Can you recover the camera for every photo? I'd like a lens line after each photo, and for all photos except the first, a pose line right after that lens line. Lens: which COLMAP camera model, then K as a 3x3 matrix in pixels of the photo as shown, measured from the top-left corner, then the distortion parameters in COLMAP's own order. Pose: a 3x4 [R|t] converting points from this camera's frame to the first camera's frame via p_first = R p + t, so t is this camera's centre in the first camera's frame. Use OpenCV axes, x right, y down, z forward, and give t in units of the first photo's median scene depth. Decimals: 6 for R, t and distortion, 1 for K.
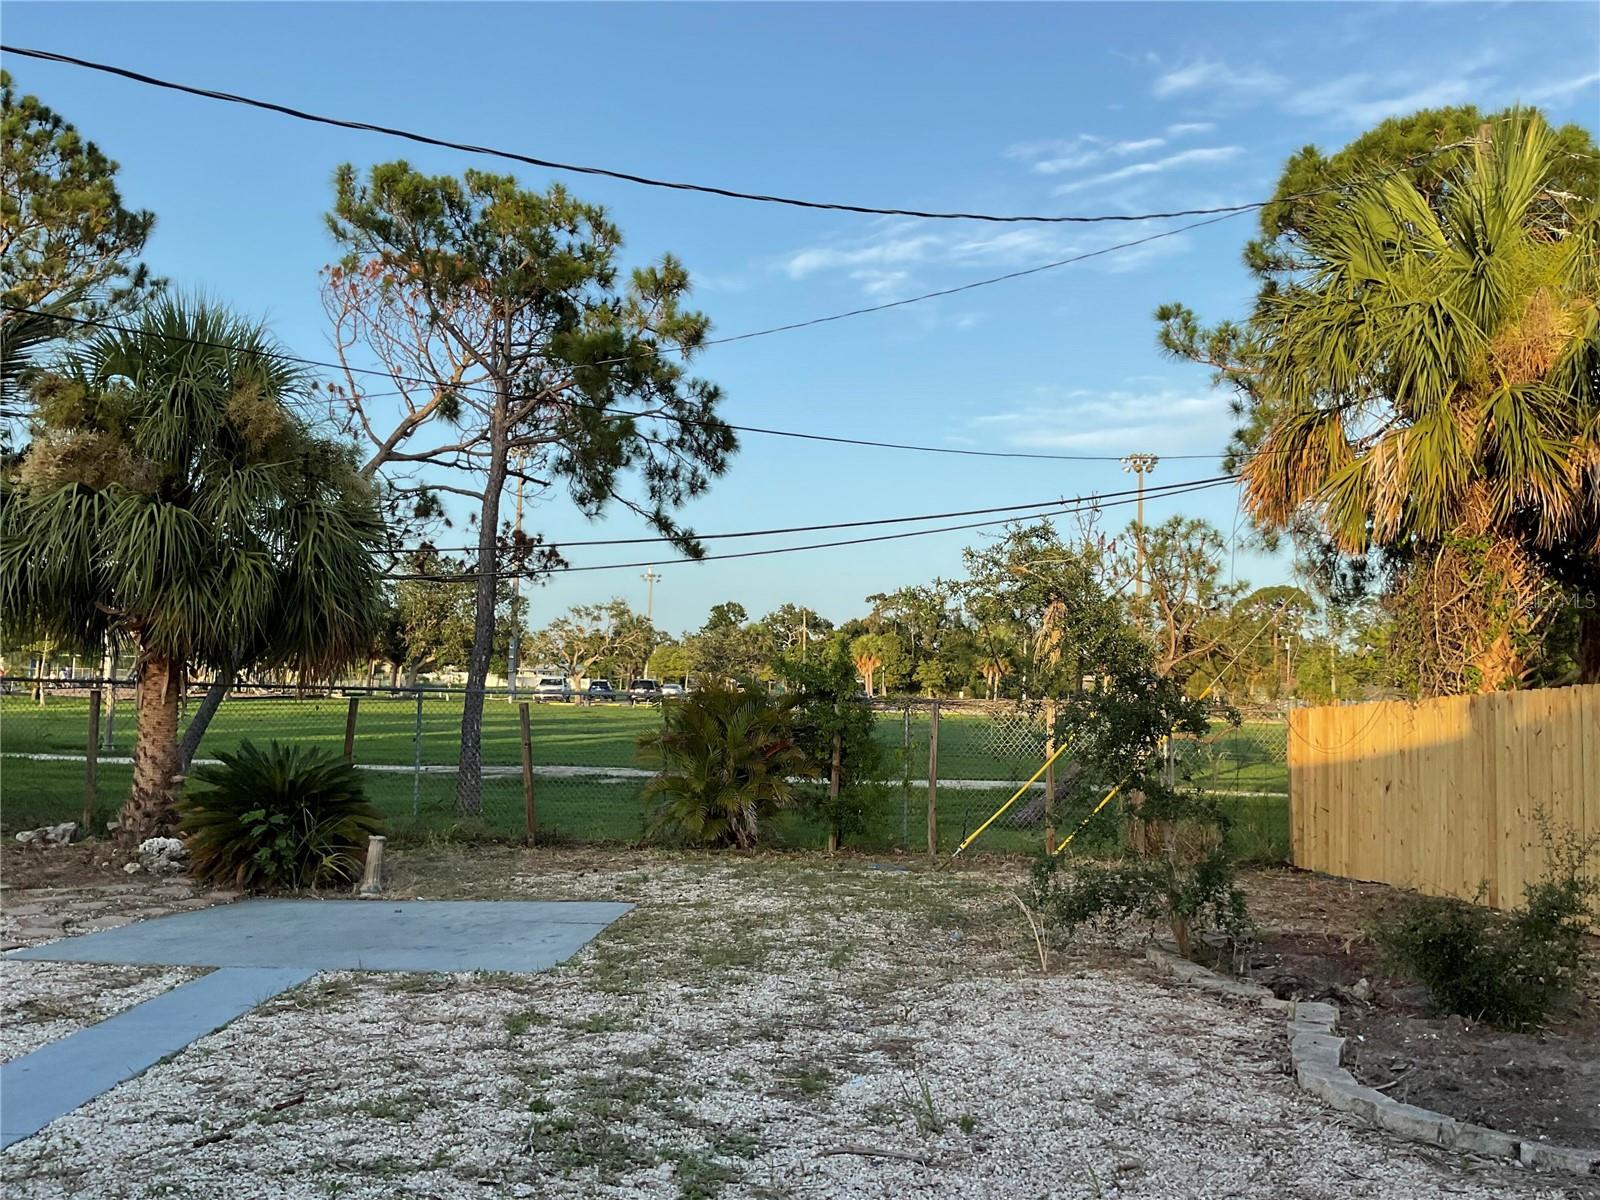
lens RADIAL K [[1350.5, 0, 800.0], [0, 1350.5, 600.0], [0, 0, 1]] dist [0.083110, -0.183501]
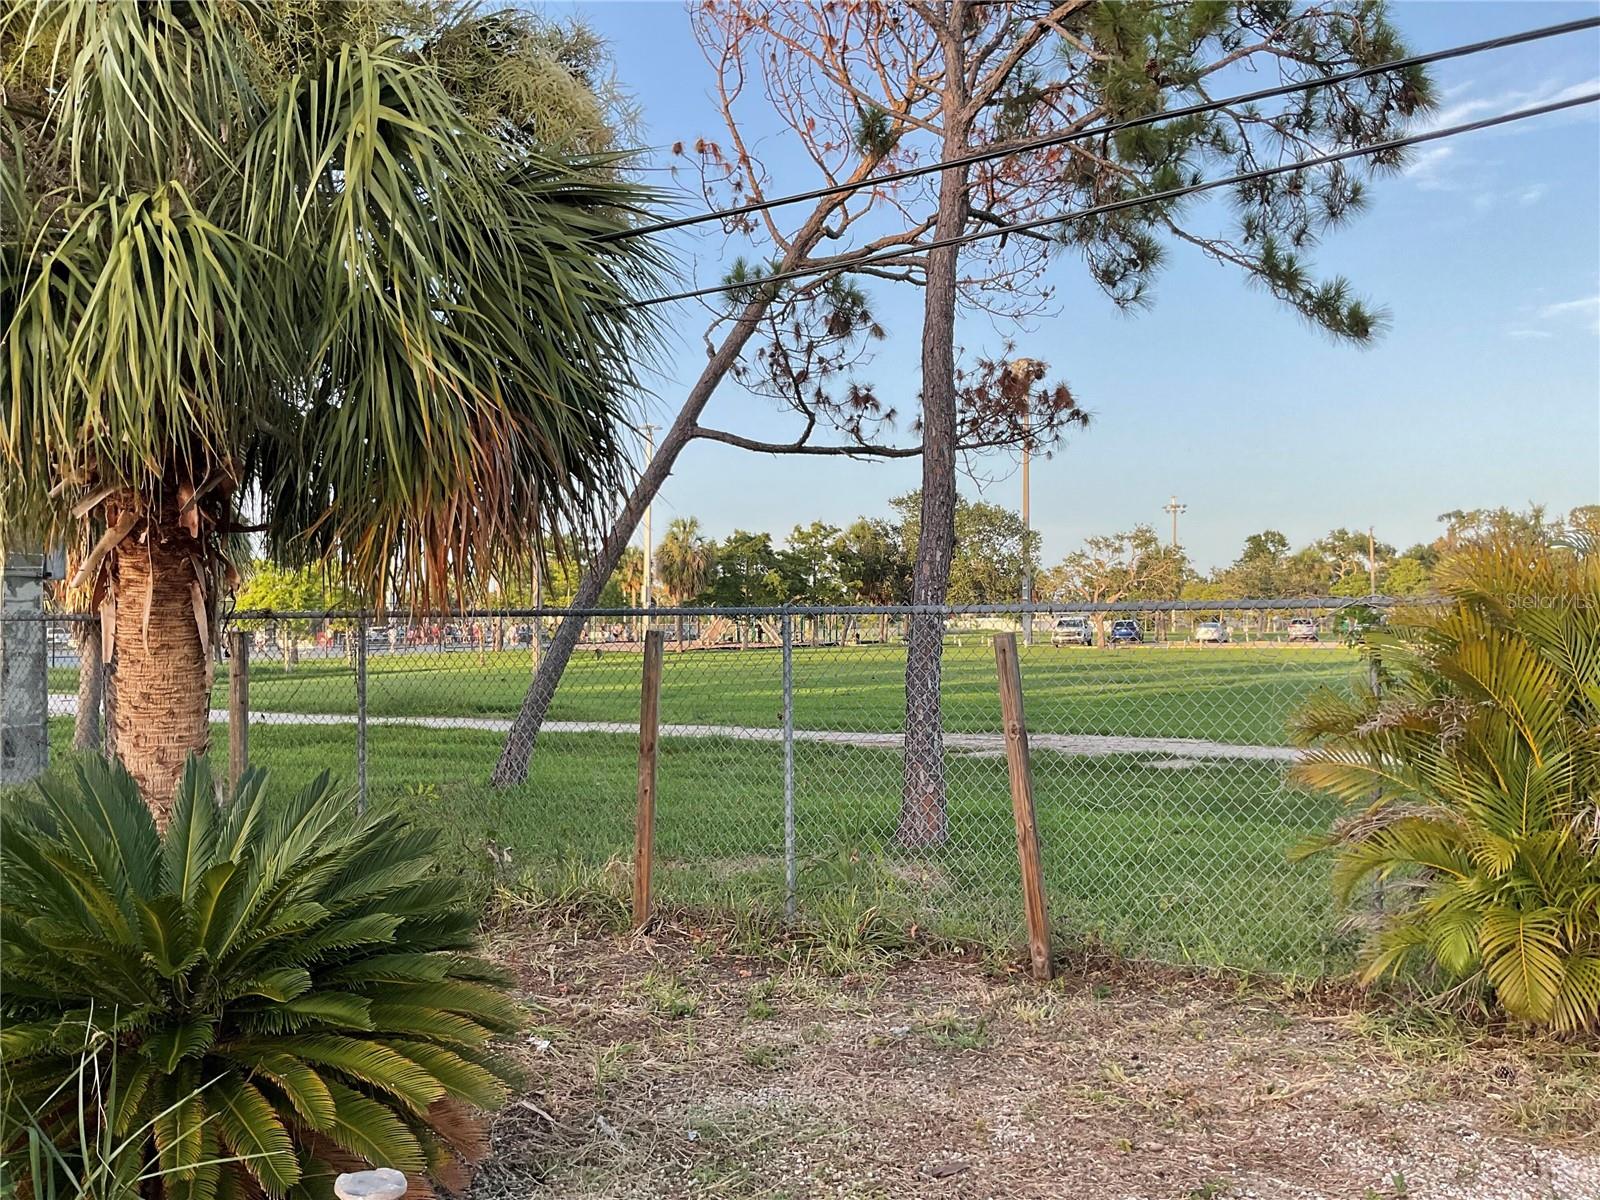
lens RADIAL K [[1350.5, 0, 800.0], [0, 1350.5, 600.0], [0, 0, 1]] dist [0.083110, -0.183501]
pose [[0.928990, -0.035628, -0.368386, -0.067972], [0.050390, 0.998263, 0.030527, 0.031433], [0.366658, -0.046923, 0.929172, 0.371369]]
